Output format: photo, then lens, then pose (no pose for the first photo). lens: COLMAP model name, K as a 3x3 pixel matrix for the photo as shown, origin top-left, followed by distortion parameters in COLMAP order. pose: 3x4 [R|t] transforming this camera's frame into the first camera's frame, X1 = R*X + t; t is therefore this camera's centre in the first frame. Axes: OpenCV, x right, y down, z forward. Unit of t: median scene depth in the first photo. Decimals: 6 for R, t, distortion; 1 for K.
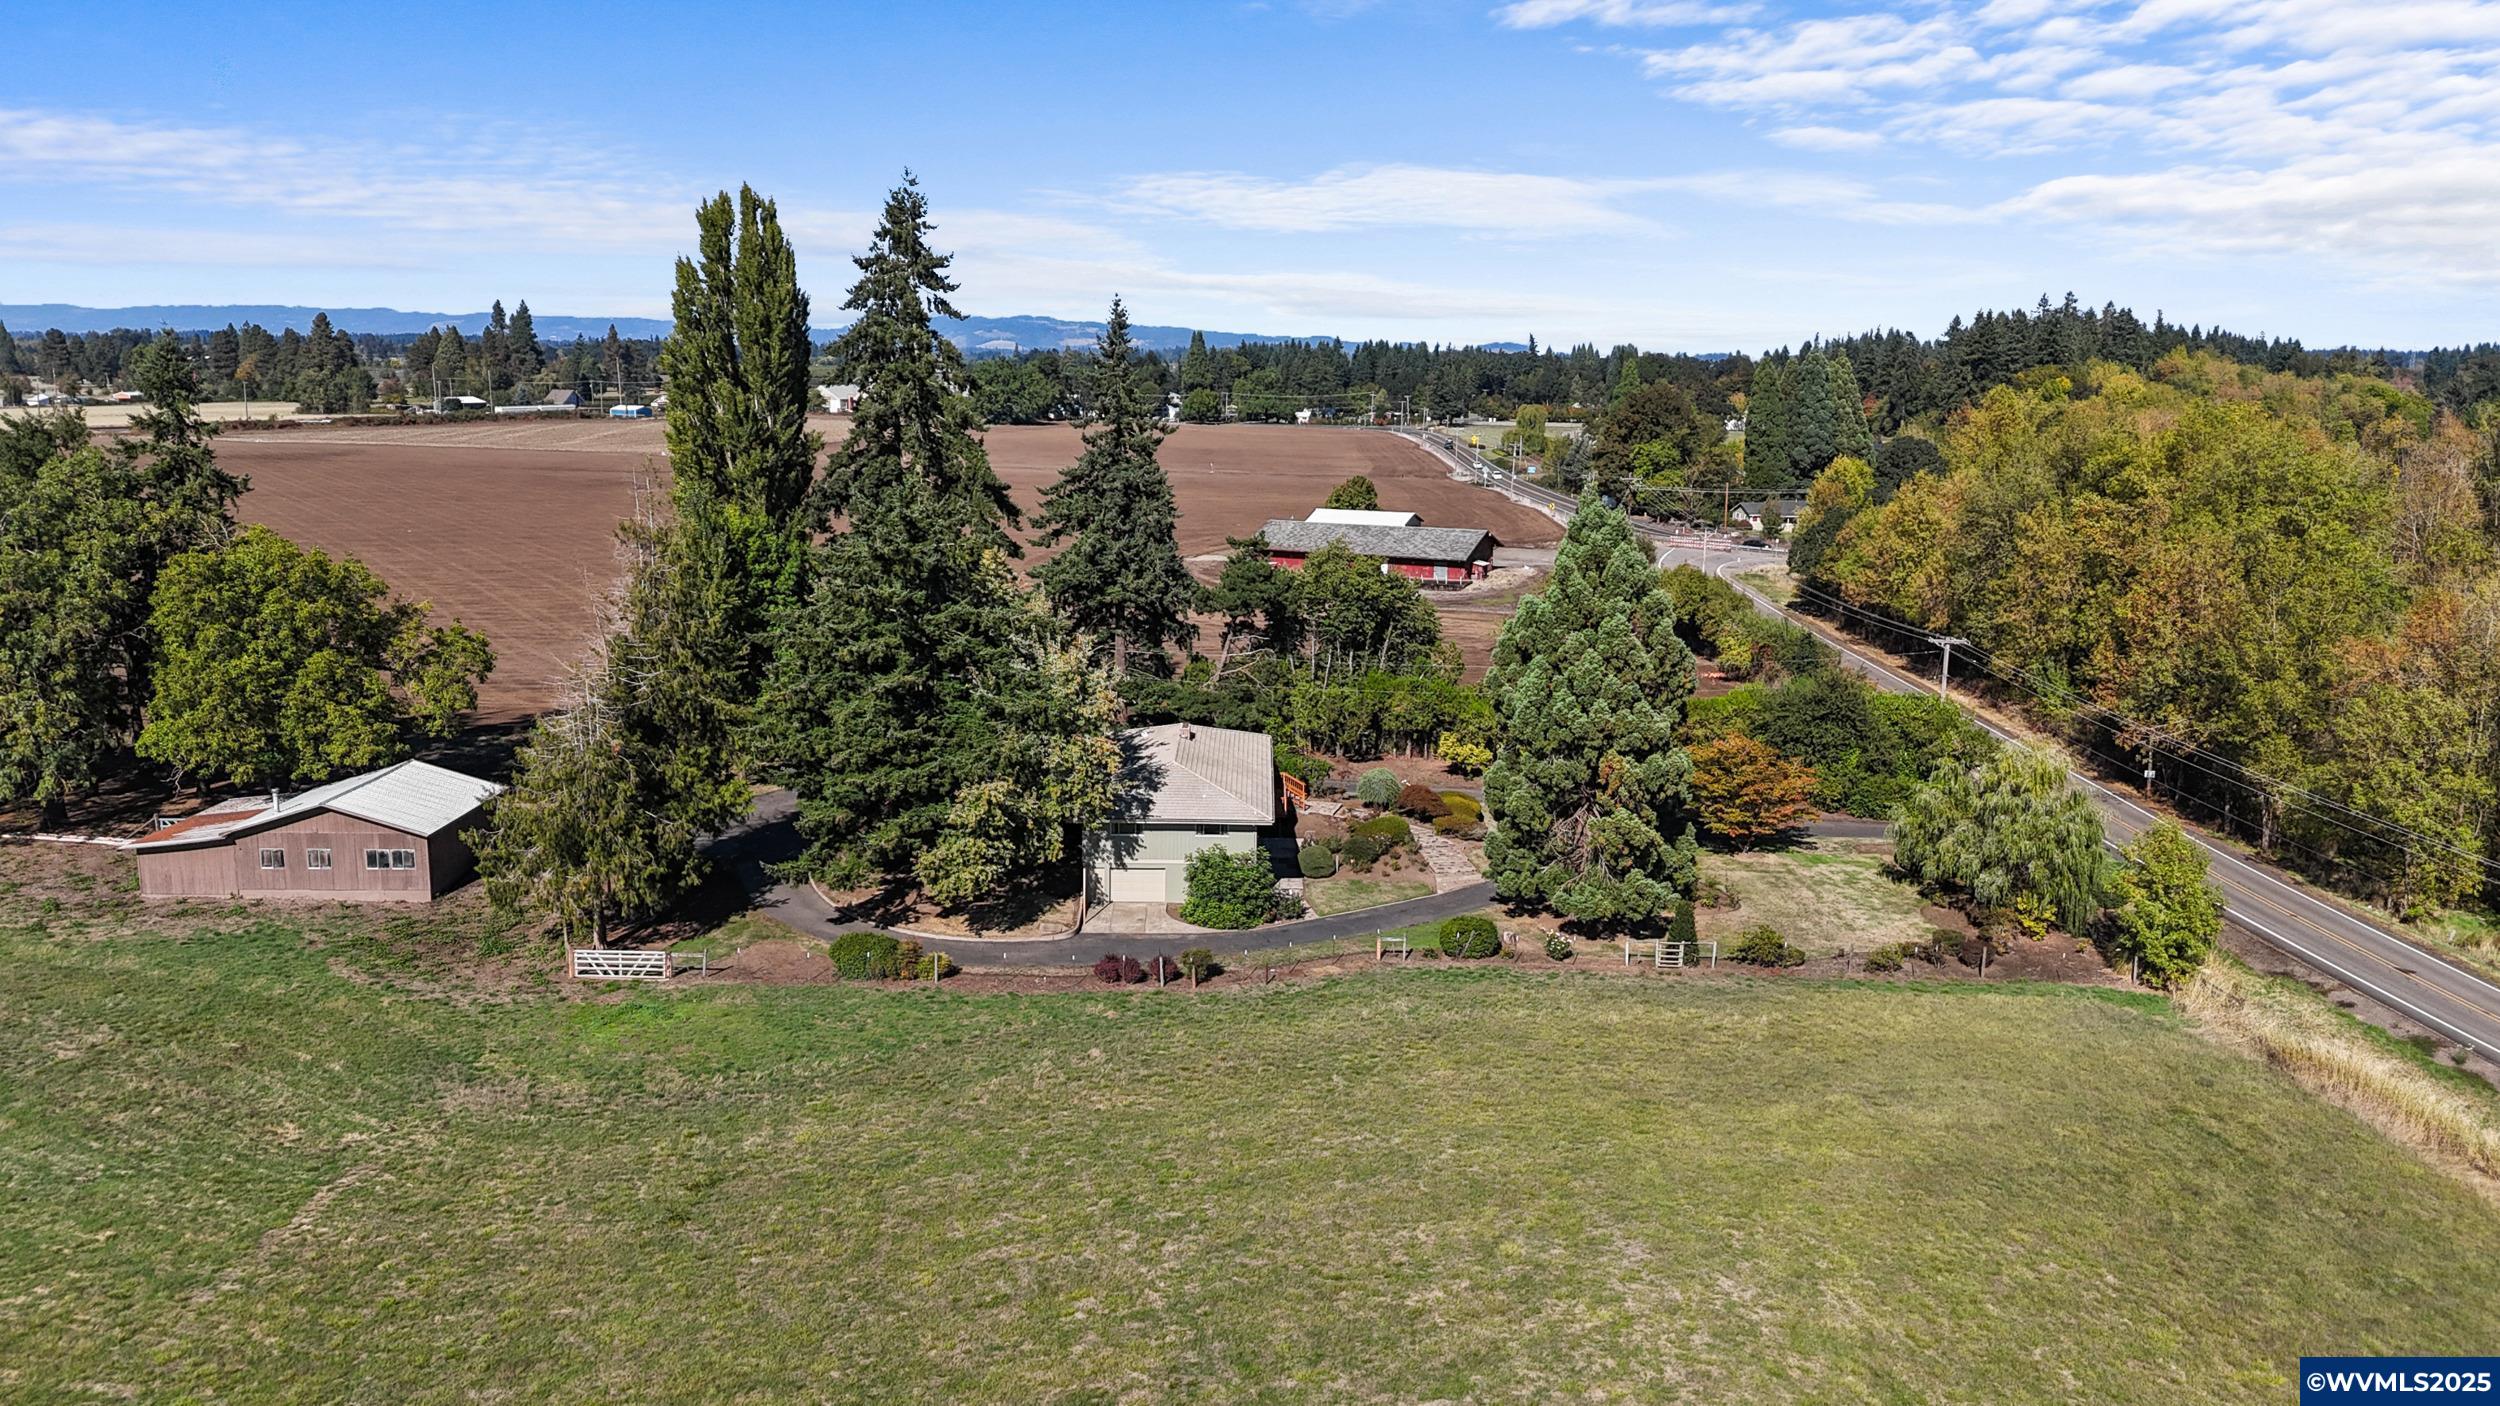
lens RADIAL K [[1772.9, 0, 1267.9], [0, 1772.9, 697.0], [0, 0, 1]] dist [0.007748, 0.002673]
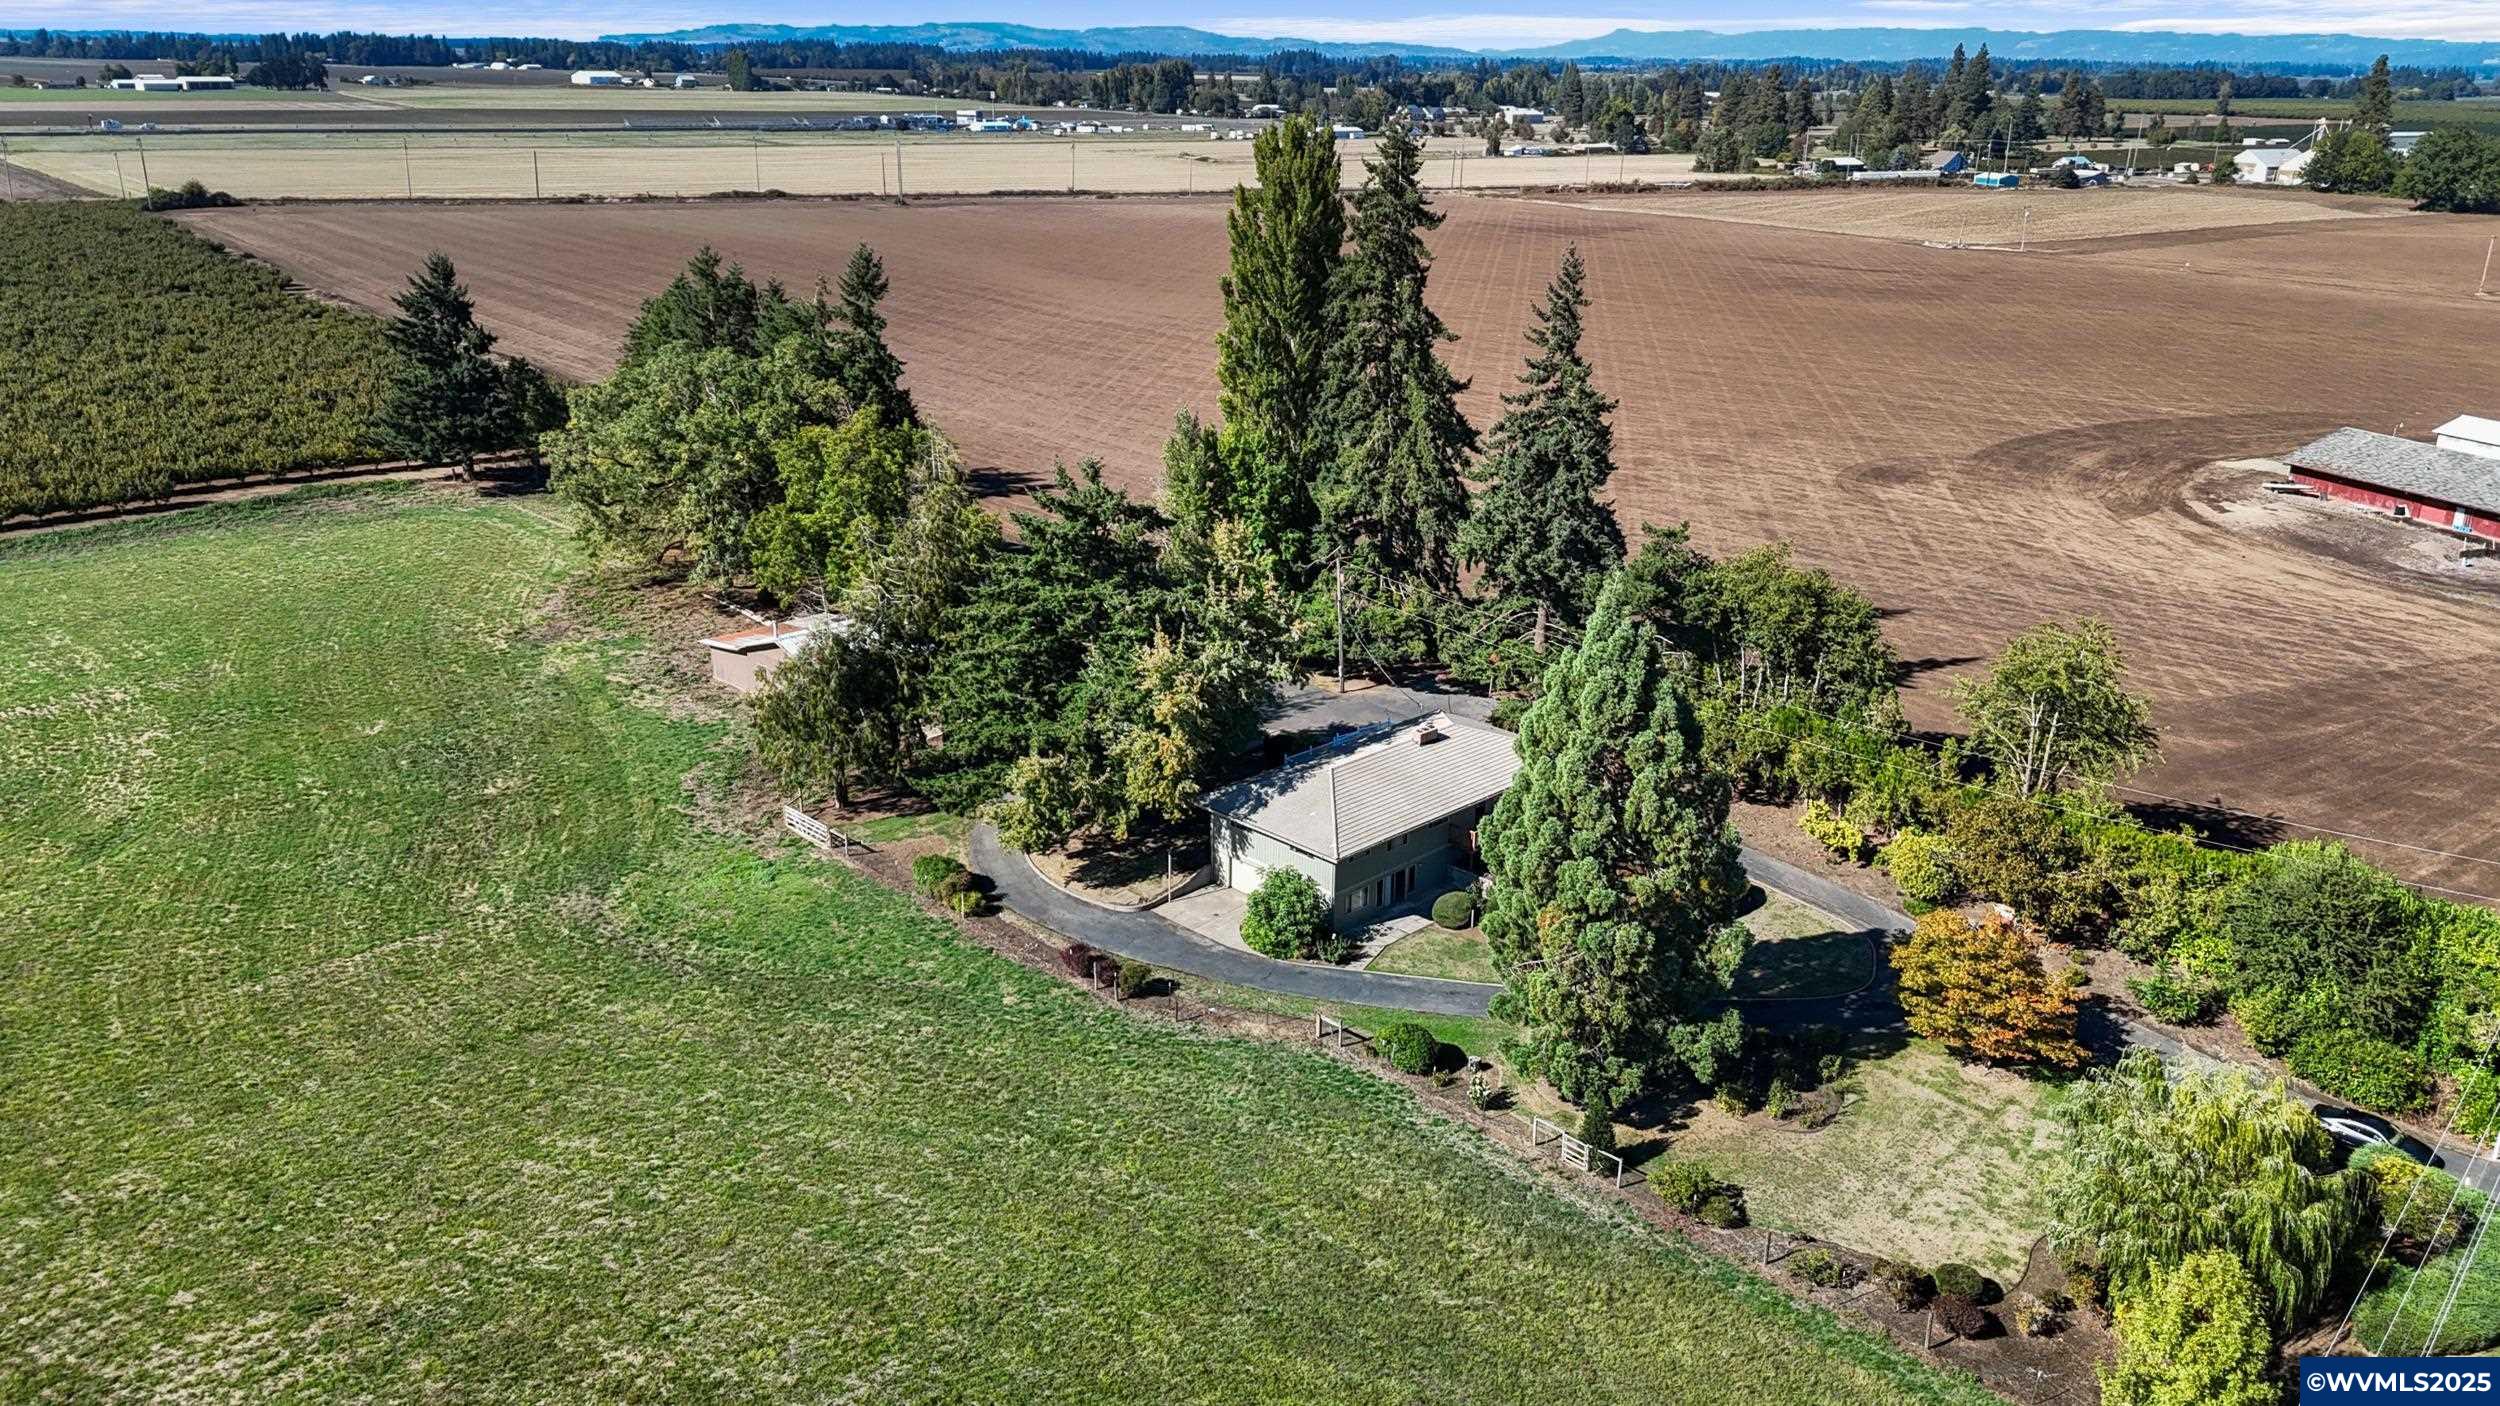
lens RADIAL K [[1772.9, 0, 1267.9], [0, 1772.9, 697.0], [0, 0, 1]] dist [0.007748, 0.002673]
pose [[0.681325, 0.238204, -0.692138, 0.538706], [-0.133454, 0.970144, 0.202511, -0.178583], [0.719713, -0.045607, 0.692772, 0.270367]]
